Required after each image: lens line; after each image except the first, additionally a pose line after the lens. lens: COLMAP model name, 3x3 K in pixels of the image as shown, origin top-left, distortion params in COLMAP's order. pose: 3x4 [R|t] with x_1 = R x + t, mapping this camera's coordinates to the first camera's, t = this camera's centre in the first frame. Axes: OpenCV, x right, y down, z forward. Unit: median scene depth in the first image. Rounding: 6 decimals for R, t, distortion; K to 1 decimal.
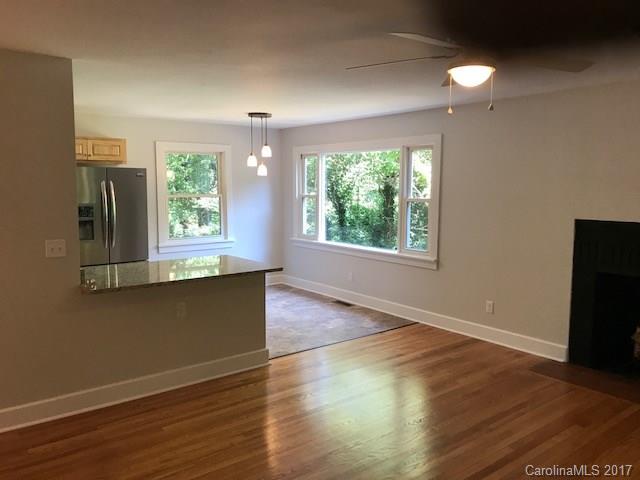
lens RADIAL K [[526.6, 0, 319.0], [0, 526.6, 239.0], [0, 0, 1]] dist [0.065083, -0.067783]
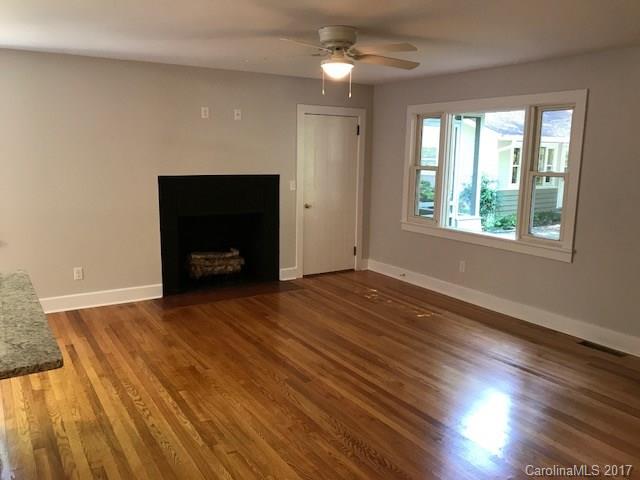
lens RADIAL K [[526.6, 0, 320.8], [0, 526.6, 242.2], [0, 0, 1]] dist [0.065083, -0.067783]
pose [[0.107924, -0.174678, 0.978693, -0.640109], [0.092215, 0.981958, 0.165092, -0.053109], [-0.989873, 0.072432, 0.122084, 0.497036]]
